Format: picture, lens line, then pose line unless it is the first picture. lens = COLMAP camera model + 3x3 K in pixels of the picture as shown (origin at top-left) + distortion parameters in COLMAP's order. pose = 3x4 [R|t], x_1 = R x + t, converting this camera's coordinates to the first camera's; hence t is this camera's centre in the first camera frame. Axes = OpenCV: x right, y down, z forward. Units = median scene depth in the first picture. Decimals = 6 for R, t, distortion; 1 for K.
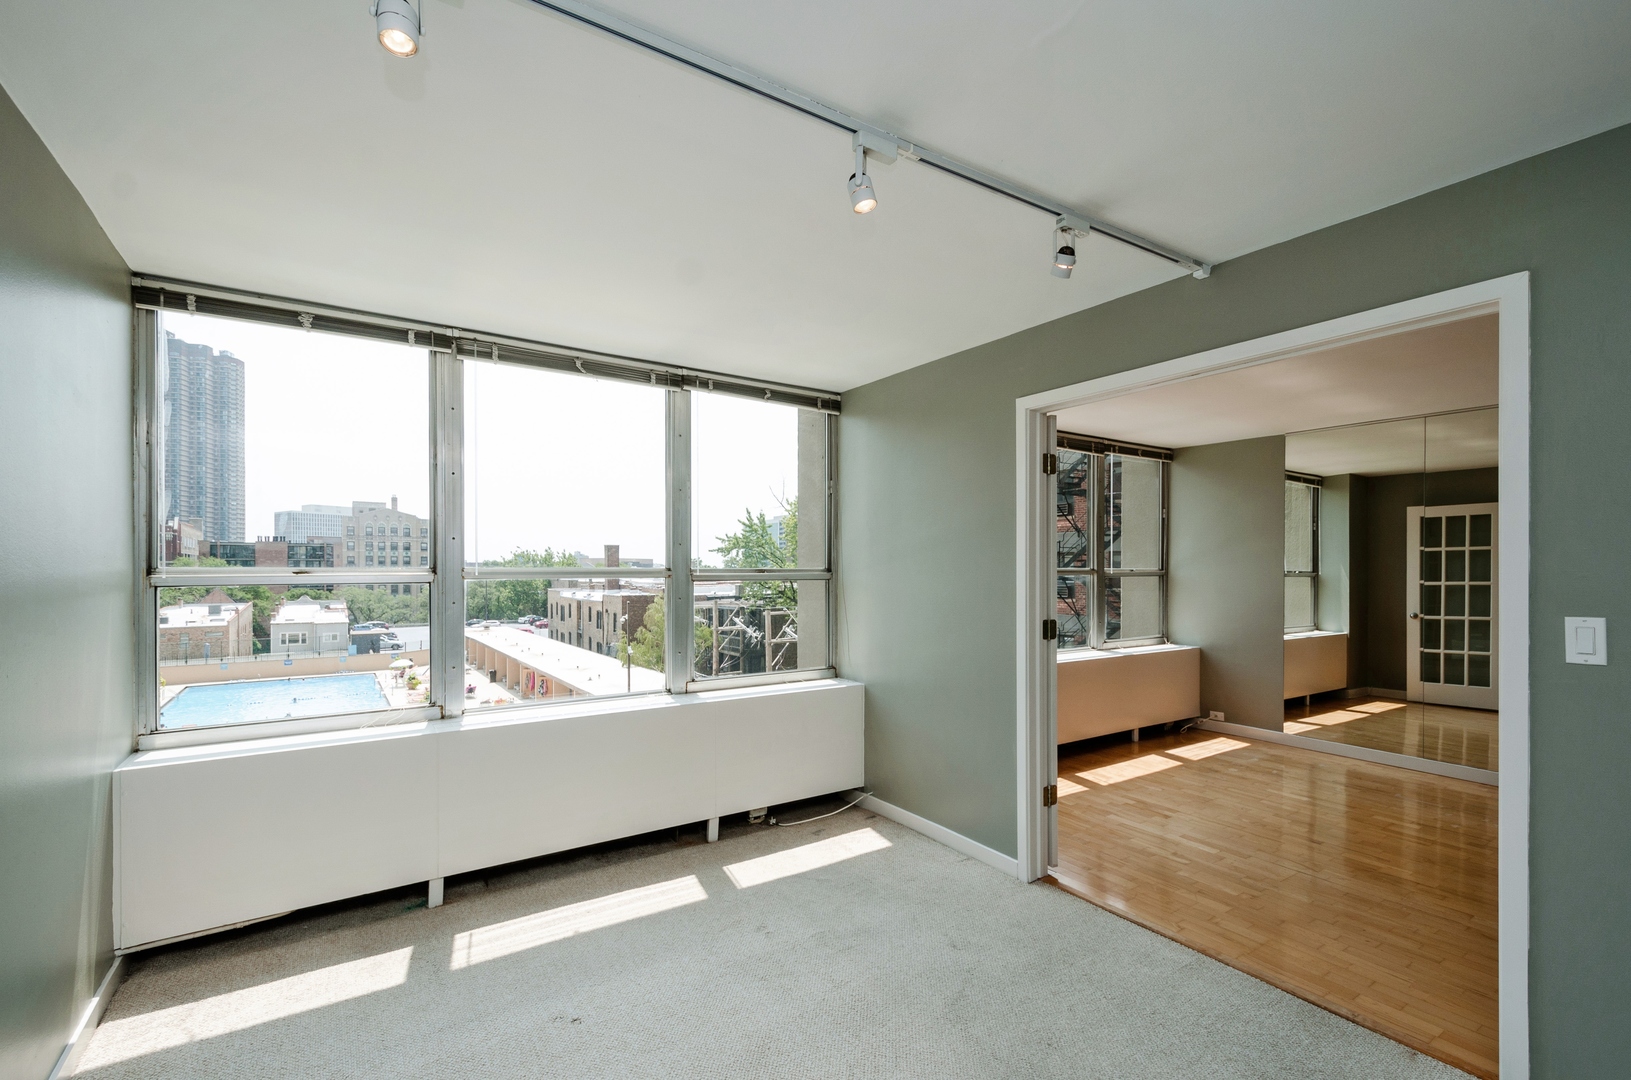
lens RADIAL K [[710.5, 0, 855.2], [0, 710.5, 567.4], [0, 0, 1]] dist [0.012273, -0.001850]
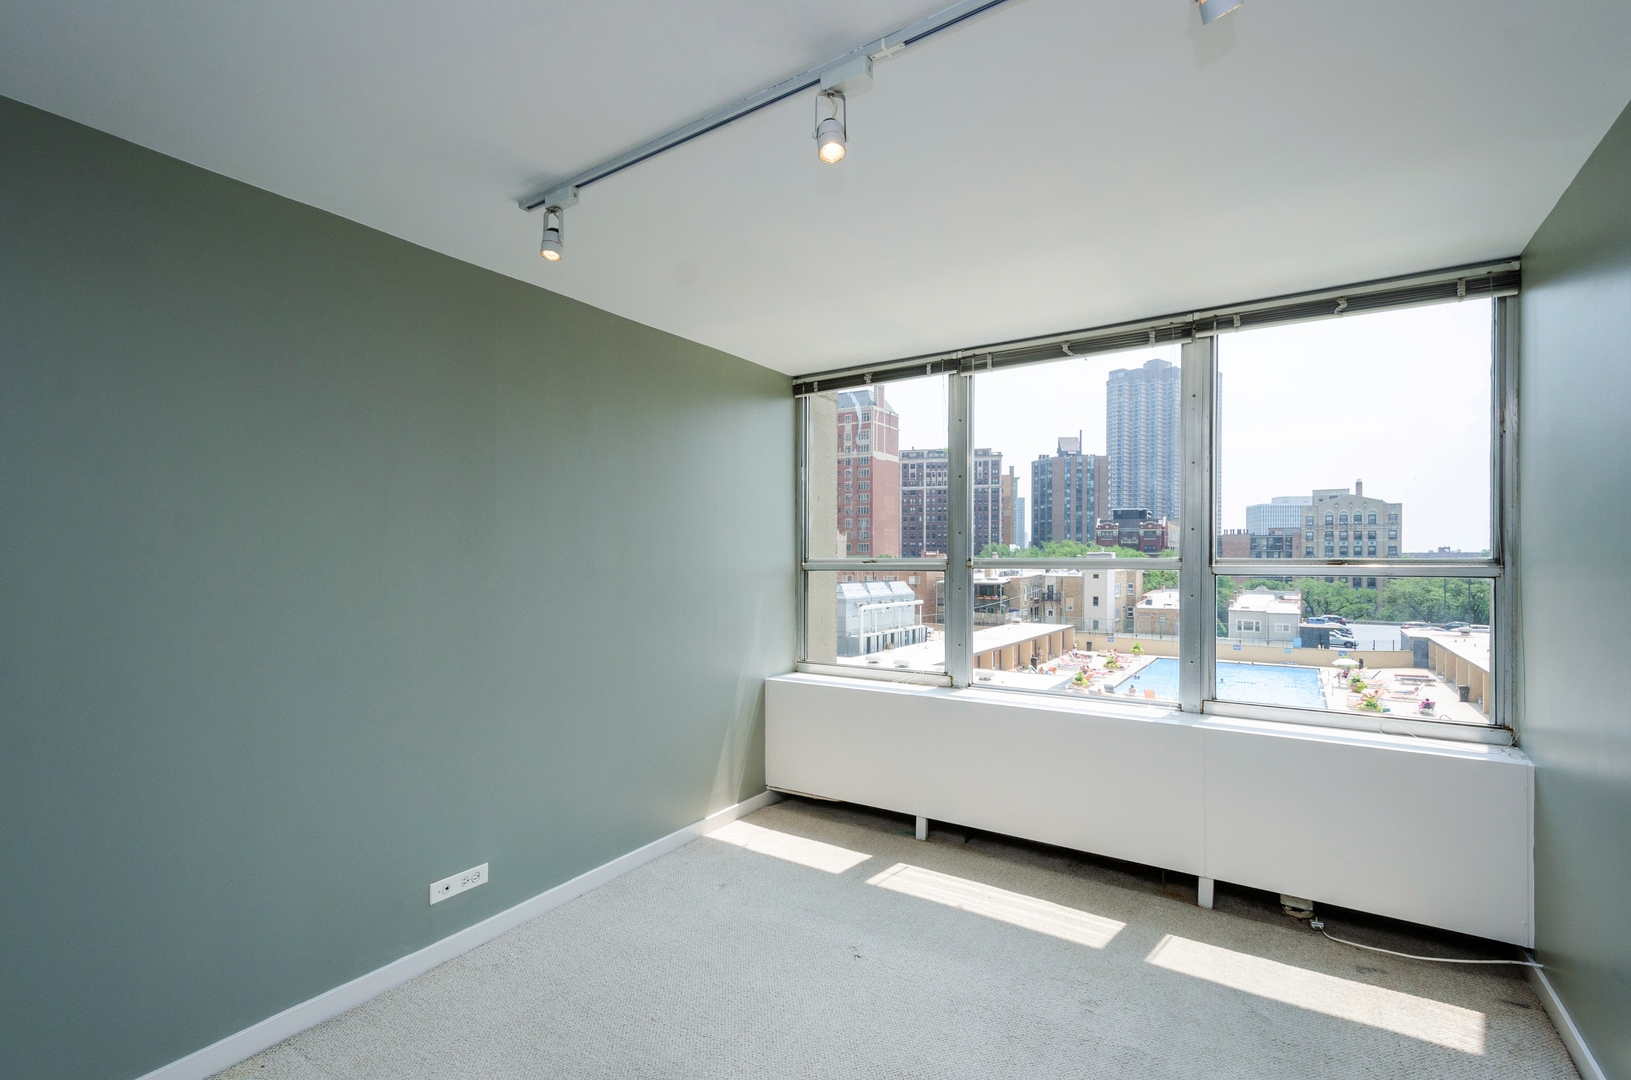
lens RADIAL K [[746.9, 0, 821.4], [0, 746.9, 554.4], [0, 0, 1]] dist [0.018330, -0.001205]
pose [[0.370651, -0.005692, -0.928755, 0.439135], [0.001039, 0.999983, -0.005714, 0.001304], [0.928772, 0.001153, 0.370651, 0.317038]]
